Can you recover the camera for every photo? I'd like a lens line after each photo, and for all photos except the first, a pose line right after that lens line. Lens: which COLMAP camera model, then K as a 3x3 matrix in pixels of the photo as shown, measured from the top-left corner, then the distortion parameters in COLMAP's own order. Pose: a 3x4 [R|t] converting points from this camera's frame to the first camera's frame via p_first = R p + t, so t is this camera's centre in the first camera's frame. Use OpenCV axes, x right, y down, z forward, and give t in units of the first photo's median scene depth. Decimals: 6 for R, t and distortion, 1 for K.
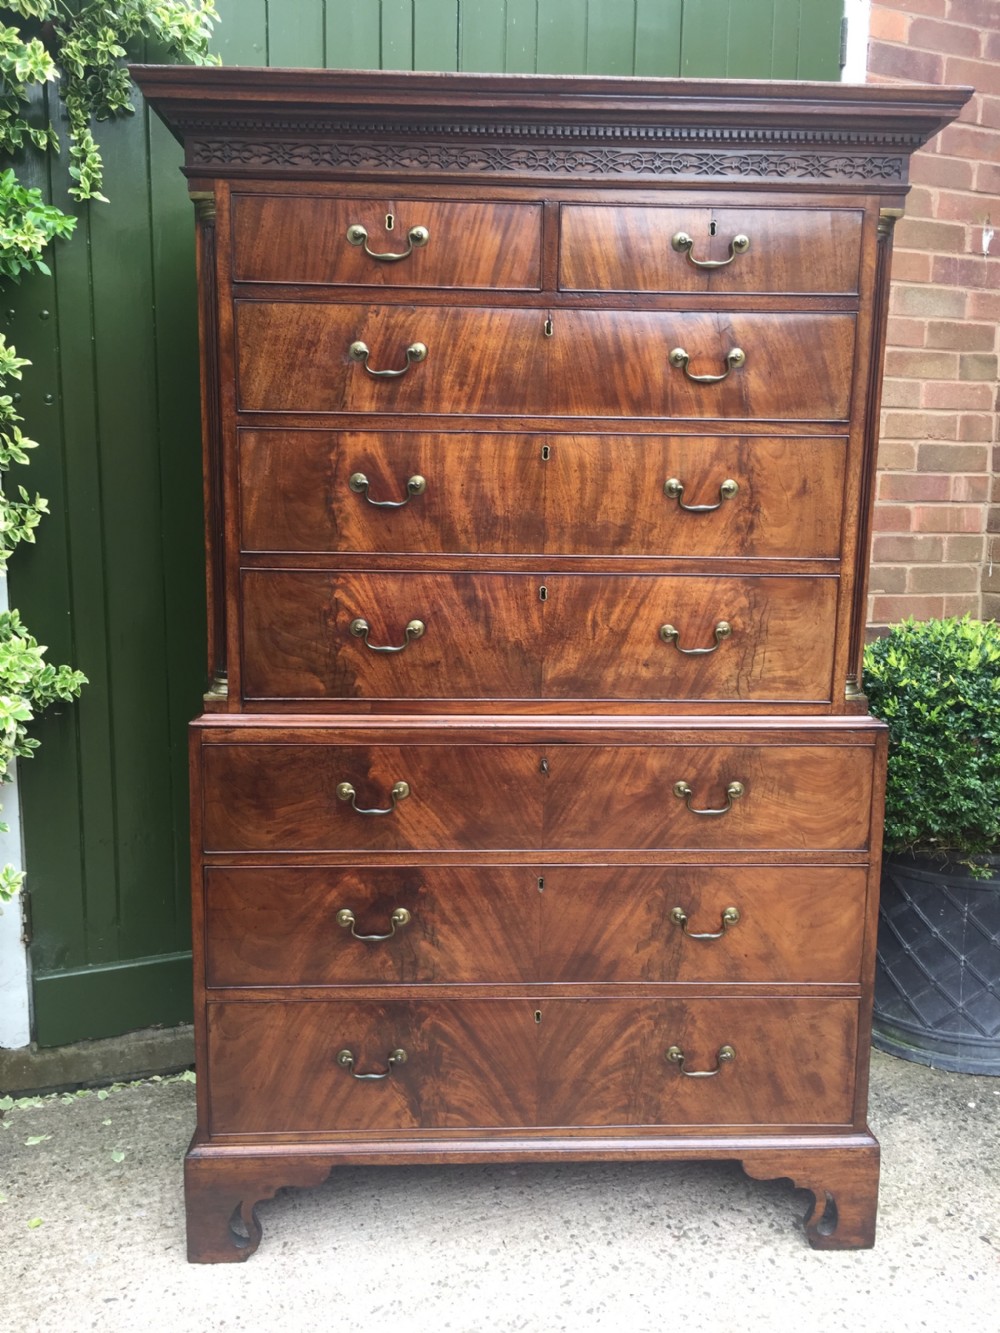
lens RADIAL K [[1153.0, 0, 505.4], [0, 1153.0, 666.5], [0, 0, 1]] dist [0.071598, -0.106140]
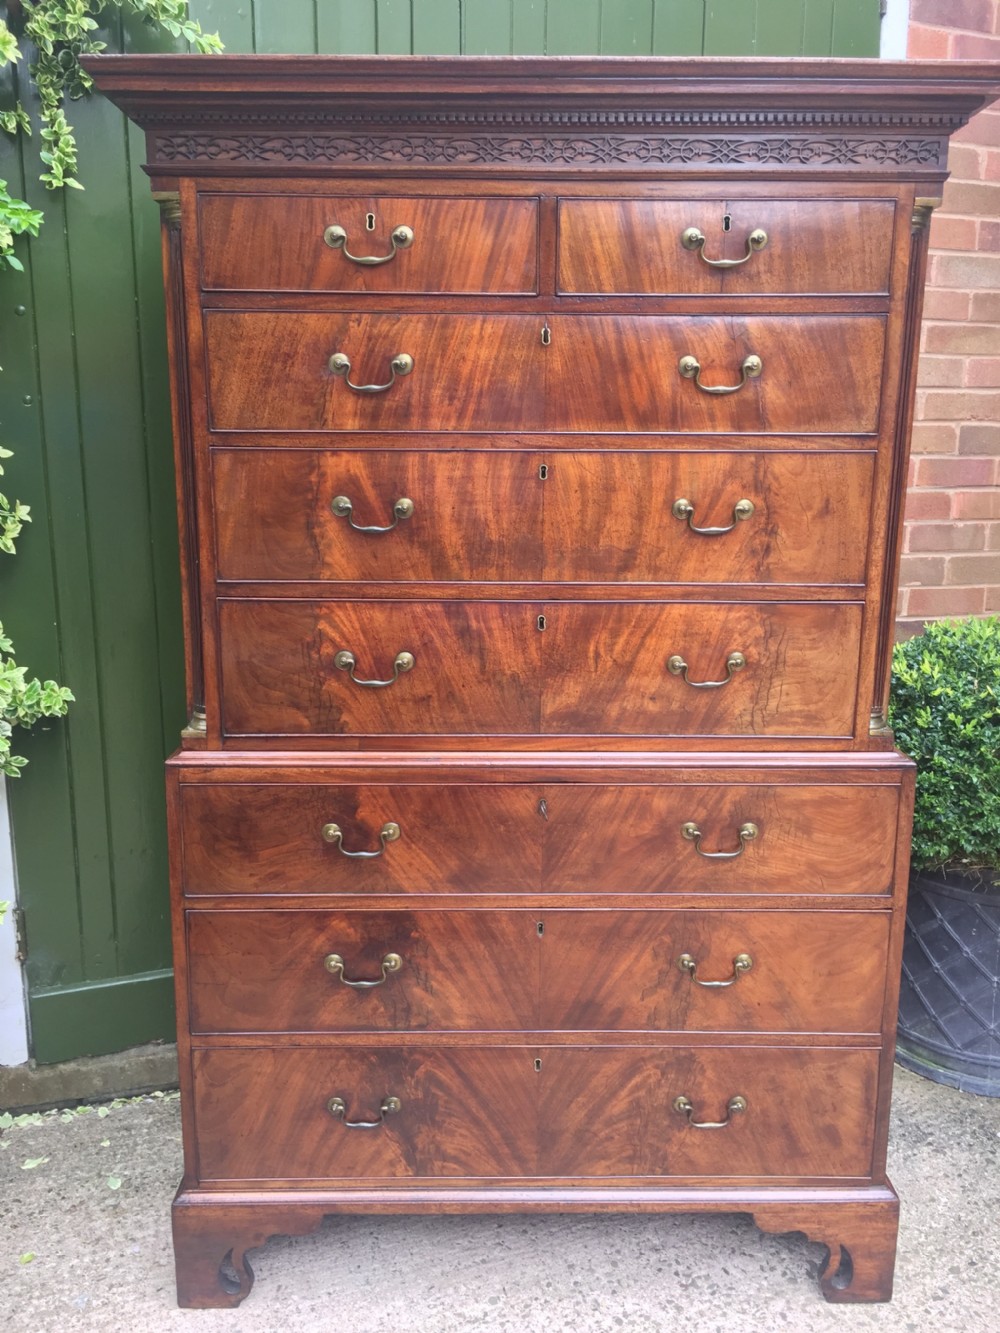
lens RADIAL K [[1153.0, 0, 502.4], [0, 1153.0, 668.4], [0, 0, 1]] dist [0.071598, -0.106140]
pose [[0.999370, 0.000095, -0.035477, 0.033790], [0.001790, 0.998588, 0.053098, -0.075130], [0.035432, -0.053128, 0.997959, 0.069241]]
